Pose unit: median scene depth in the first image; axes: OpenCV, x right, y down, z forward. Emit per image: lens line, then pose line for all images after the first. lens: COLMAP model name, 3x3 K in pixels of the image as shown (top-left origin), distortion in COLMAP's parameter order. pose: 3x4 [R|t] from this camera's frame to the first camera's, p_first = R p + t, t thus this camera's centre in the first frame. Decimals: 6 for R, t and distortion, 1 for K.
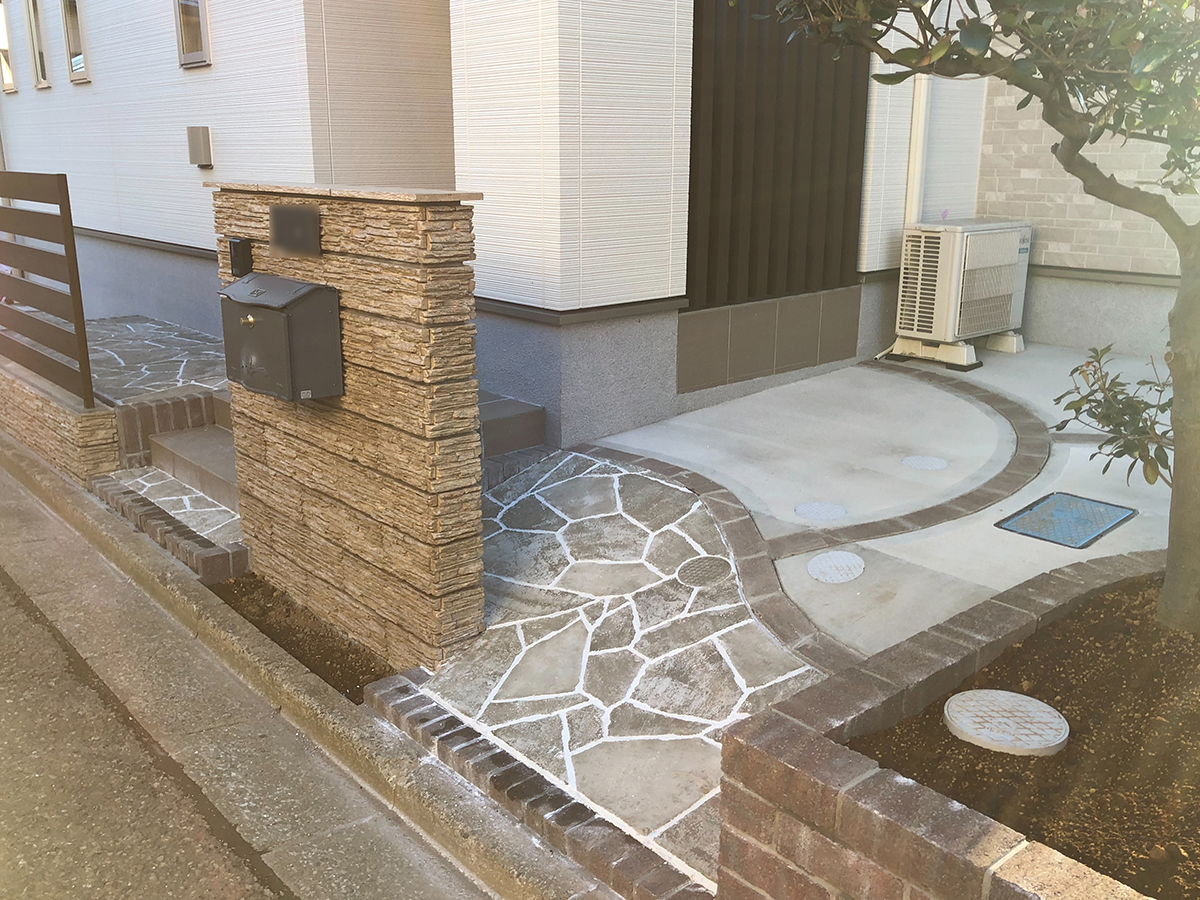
lens RADIAL K [[1066.7, 0, 596.9], [0, 1066.7, 410.5], [0, 0, 1]] dist [0.085637, -0.188612]
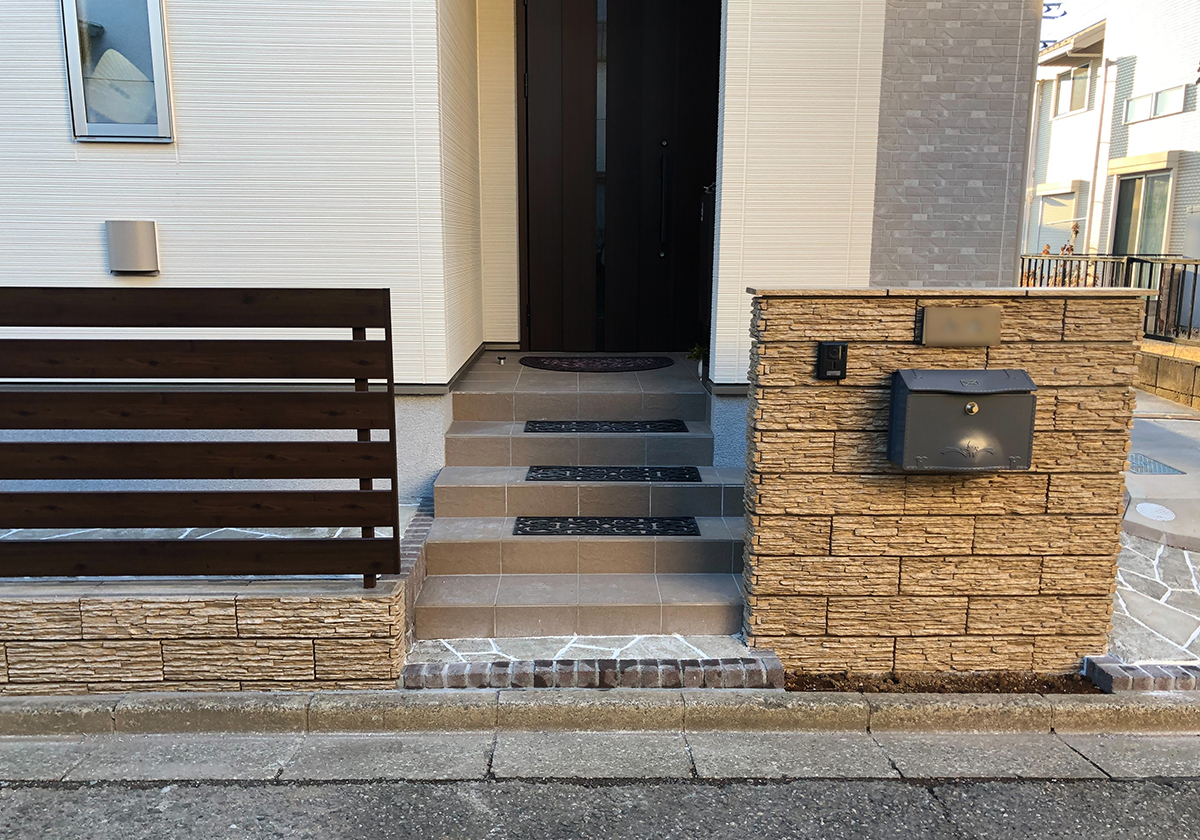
lens RADIAL K [[982.9, 0, 600.0], [0, 982.9, 420.0], [0, 0, 1]] dist [0.006937, 0.010439]
pose [[0.643711, -0.137047, 0.752897, -1.087138], [0.177136, 0.983798, 0.027630, -0.136293], [-0.744486, 0.115580, 0.657558, 0.493440]]
